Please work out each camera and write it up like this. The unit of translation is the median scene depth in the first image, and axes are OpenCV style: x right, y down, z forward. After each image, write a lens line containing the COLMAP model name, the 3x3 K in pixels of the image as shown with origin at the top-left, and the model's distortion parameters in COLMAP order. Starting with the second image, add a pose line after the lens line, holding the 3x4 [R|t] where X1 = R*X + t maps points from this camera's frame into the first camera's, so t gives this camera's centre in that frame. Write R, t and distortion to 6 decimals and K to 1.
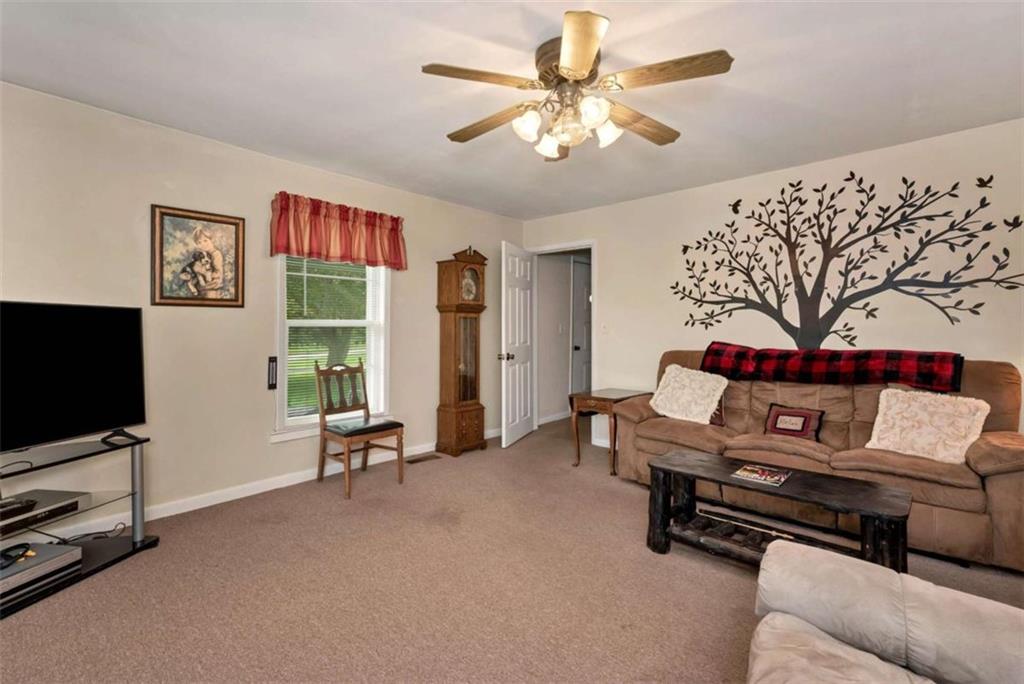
lens RADIAL K [[462.8, 0, 518.6], [0, 462.8, 329.0], [0, 0, 1]] dist [-0.001406, -0.001114]
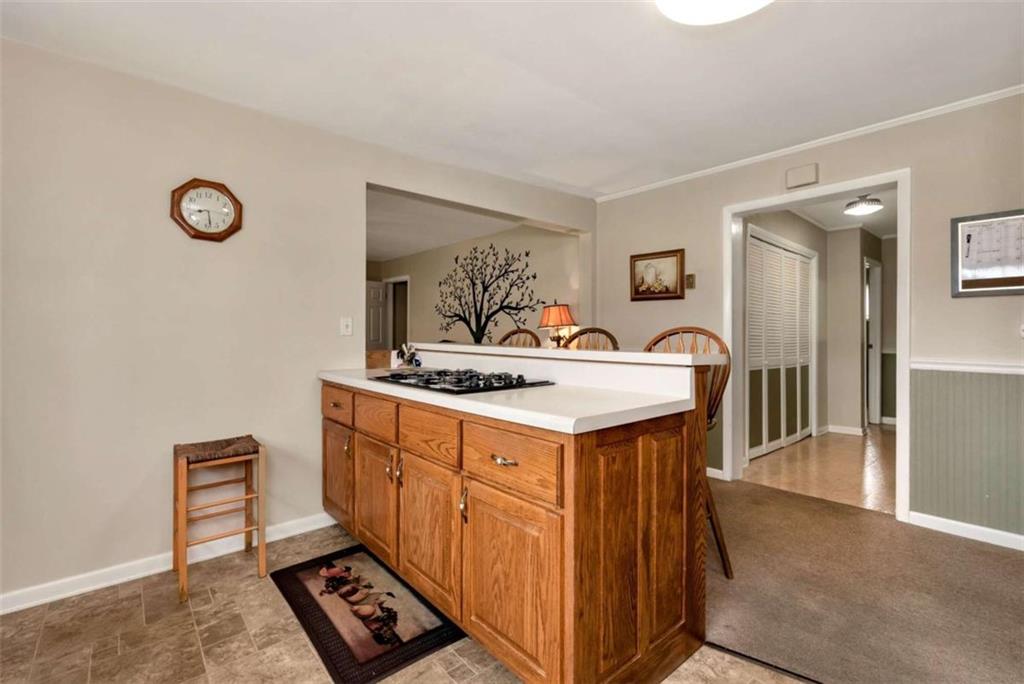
lens RADIAL K [[462.8, 0, 513.9], [0, 462.8, 328.3], [0, 0, 1]] dist [-0.001406, -0.001114]
pose [[0.991937, 0.004963, -0.126638, 1.004727], [-0.006603, 0.999900, -0.012537, 0.004584], [0.126563, 0.013273, 0.991870, -0.717319]]
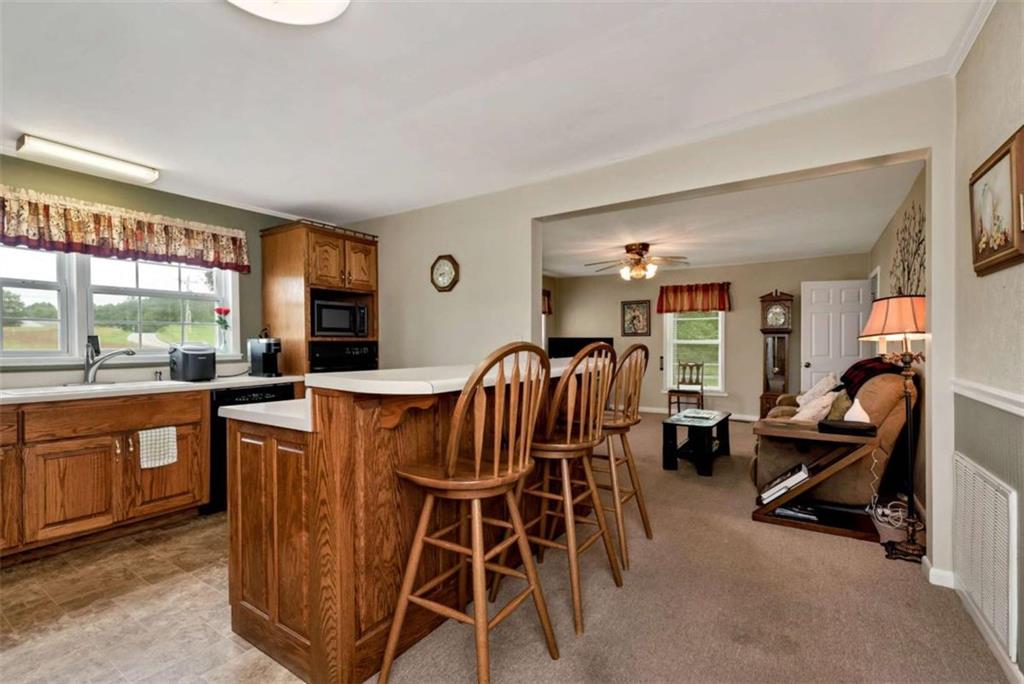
lens RADIAL K [[462.8, 0, 511.9], [0, 462.8, 347.7], [0, 0, 1]] dist [-0.001406, -0.001114]
pose [[0.141380, 0.009259, -0.989912, 1.614618], [0.000692, 0.999955, 0.009452, -0.006735], [0.989955, -0.002022, 0.141367, -0.078918]]
